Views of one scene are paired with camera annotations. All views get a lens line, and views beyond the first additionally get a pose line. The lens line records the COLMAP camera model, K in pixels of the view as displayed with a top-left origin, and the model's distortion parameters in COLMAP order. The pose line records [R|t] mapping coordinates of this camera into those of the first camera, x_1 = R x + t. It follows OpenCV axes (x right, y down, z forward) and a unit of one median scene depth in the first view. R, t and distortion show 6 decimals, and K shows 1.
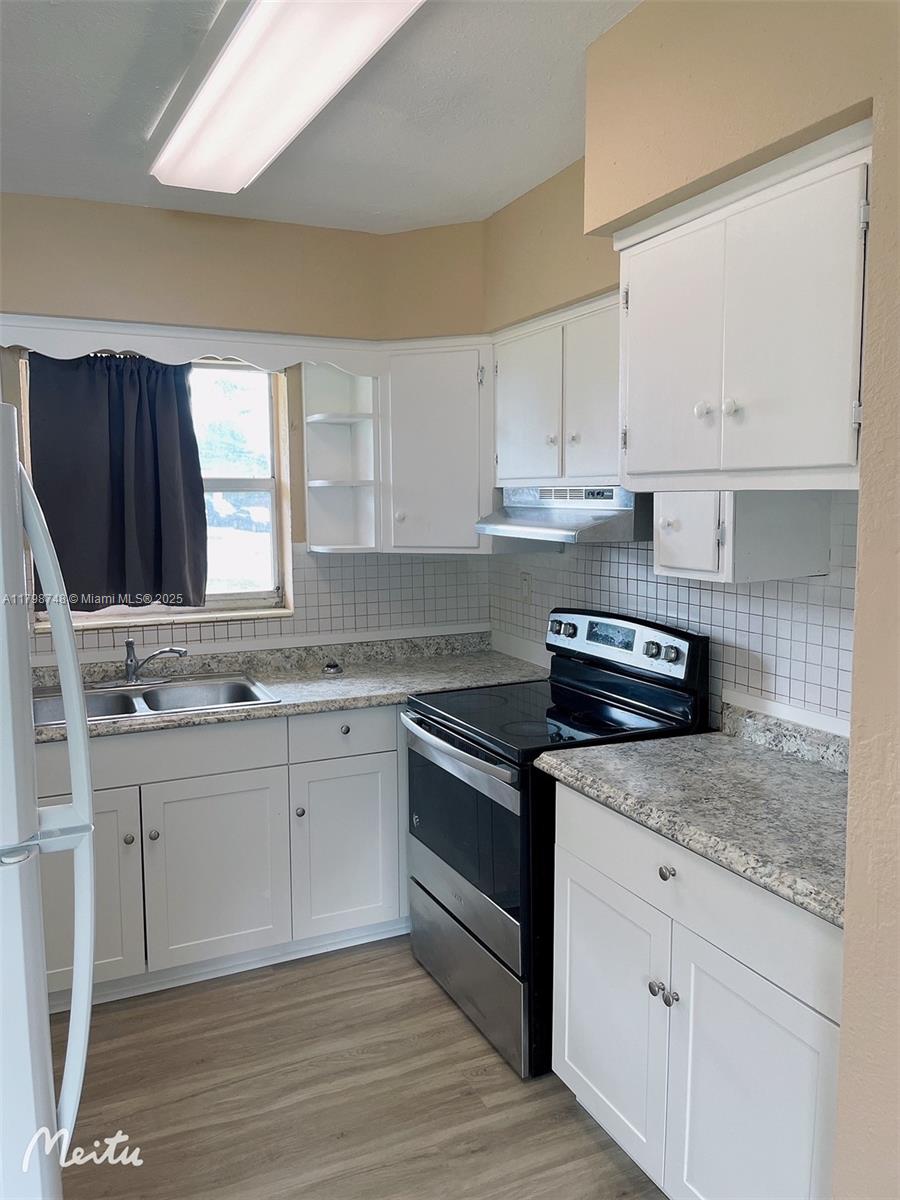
lens RADIAL K [[910.8, 0, 457.4], [0, 910.8, 600.9], [0, 0, 1]] dist [0.086245, -0.120840]
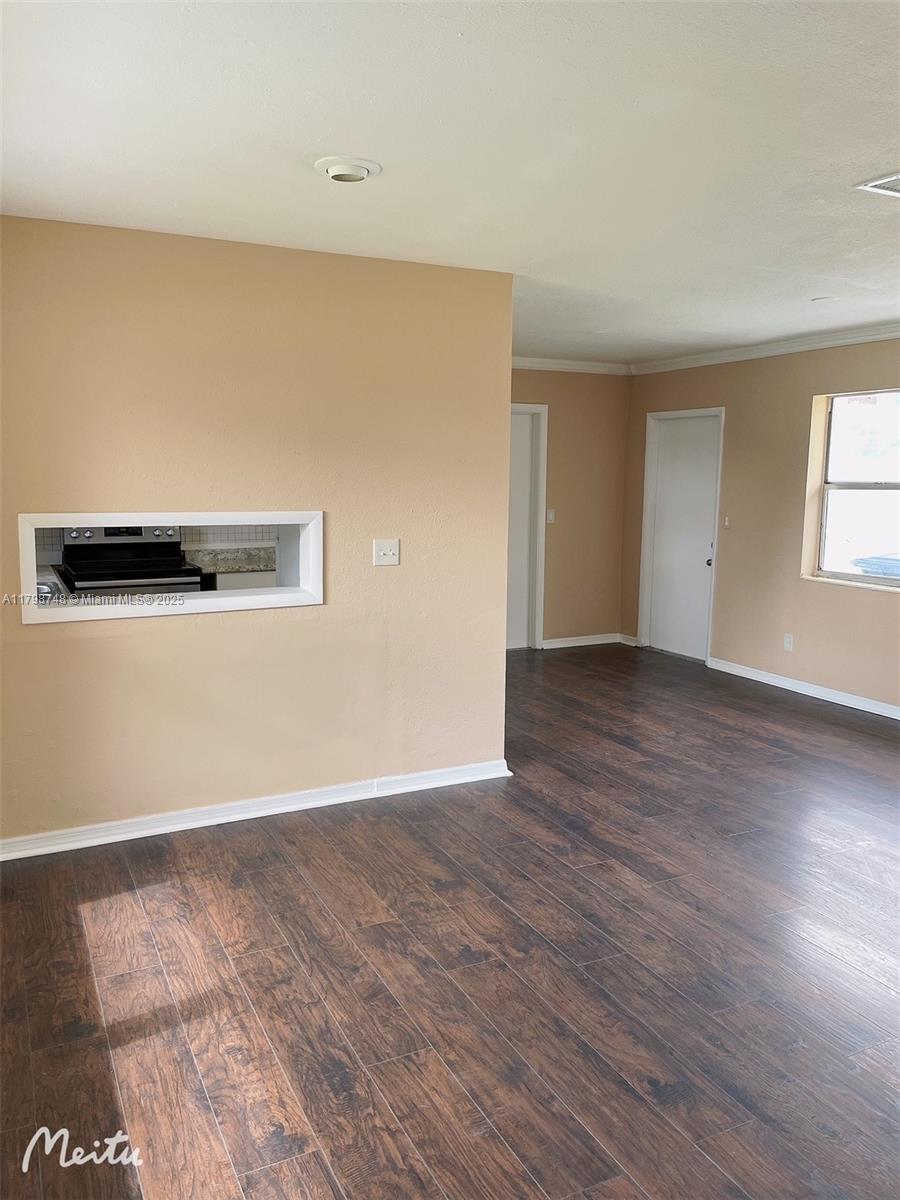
lens RADIAL K [[910.8, 0, 451.1], [0, 910.8, 592.2], [0, 0, 1]] dist [0.086245, -0.120840]
pose [[-0.029229, -0.124639, 0.991772, -1.923676], [0.105788, 0.986237, 0.127061, -0.013137], [-0.993959, 0.108631, -0.015641, 0.282422]]
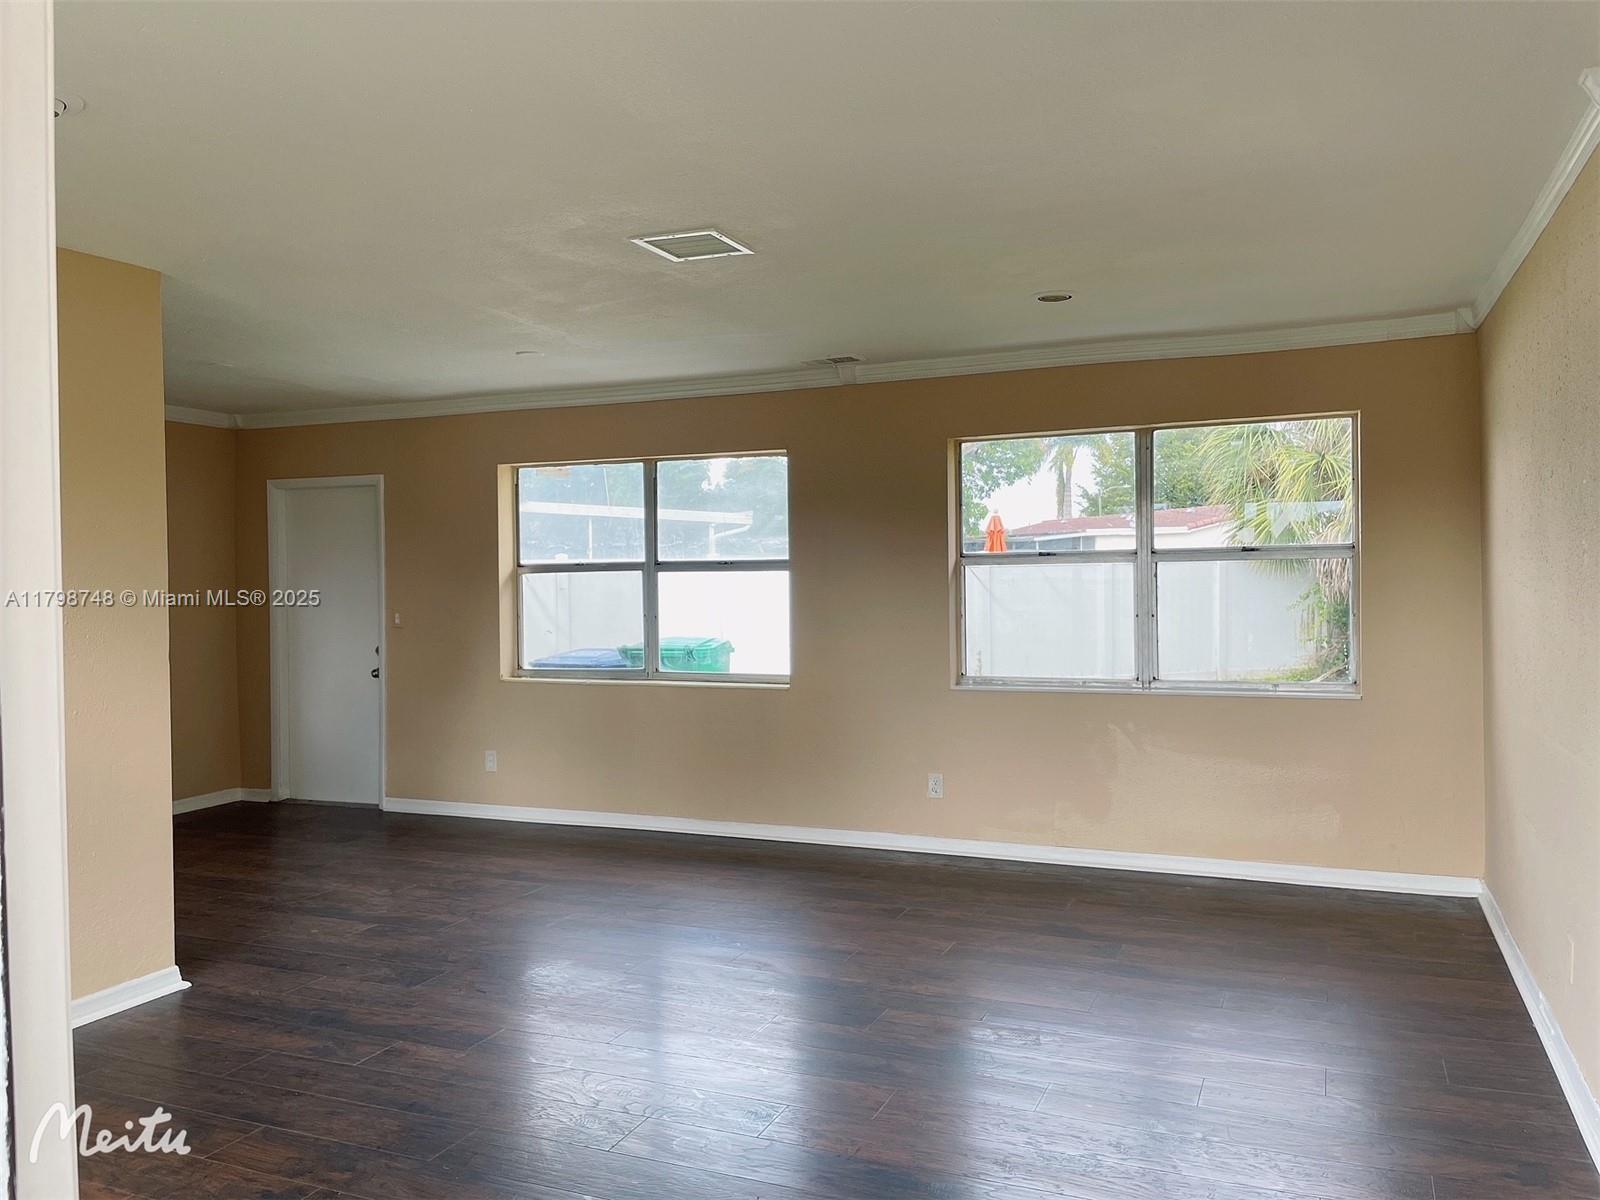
lens RADIAL K [[1214.4, 0, 800.7], [0, 1214.4, 596.1], [0, 0, 1]] dist [0.086245, -0.120840]
pose [[-0.668387, 0.003240, 0.743806, -1.957317], [0.103616, 0.990646, 0.088795, 0.002252], [-0.736561, 0.136419, -0.662471, 0.548329]]
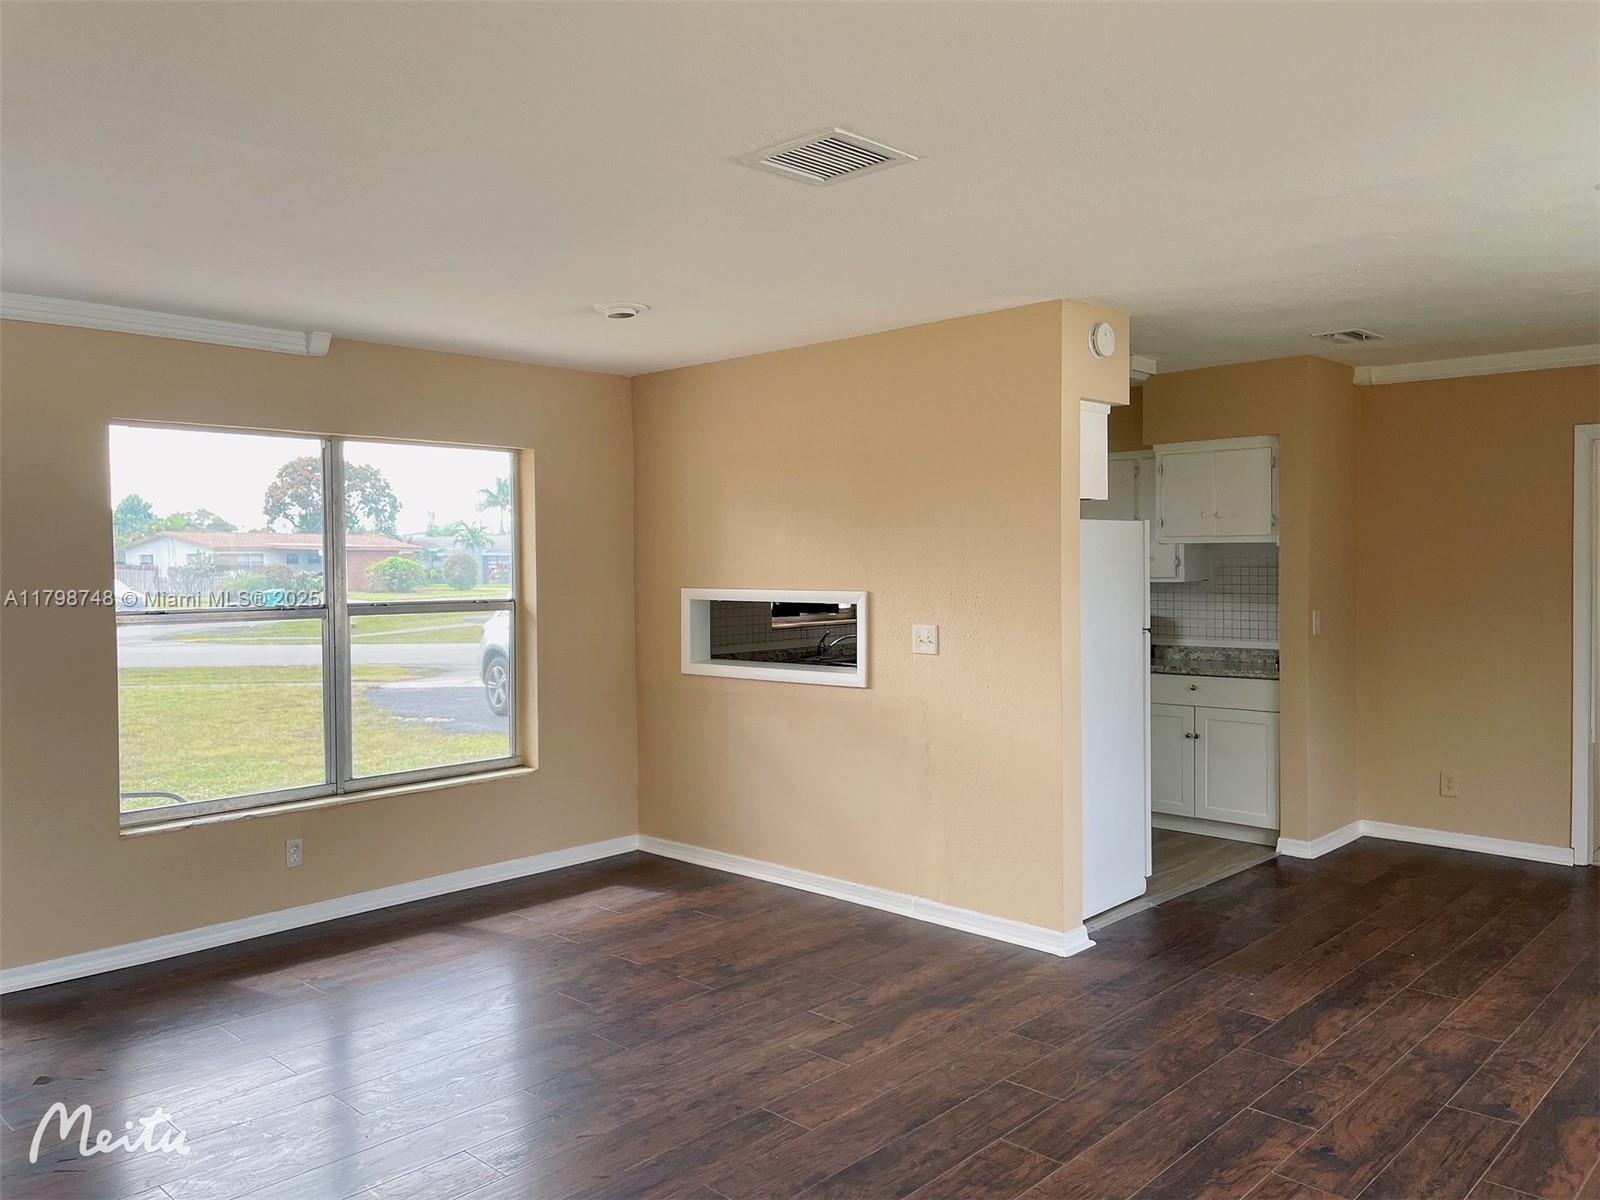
lens RADIAL K [[1214.4, 0, 807.0], [0, 1214.4, 590.3], [0, 0, 1]] dist [0.086245, -0.120840]
pose [[0.926160, -0.011594, 0.376953, -1.302932], [0.044830, 0.995825, -0.079517, 0.151614], [-0.374457, 0.090544, 0.922813, -1.132475]]
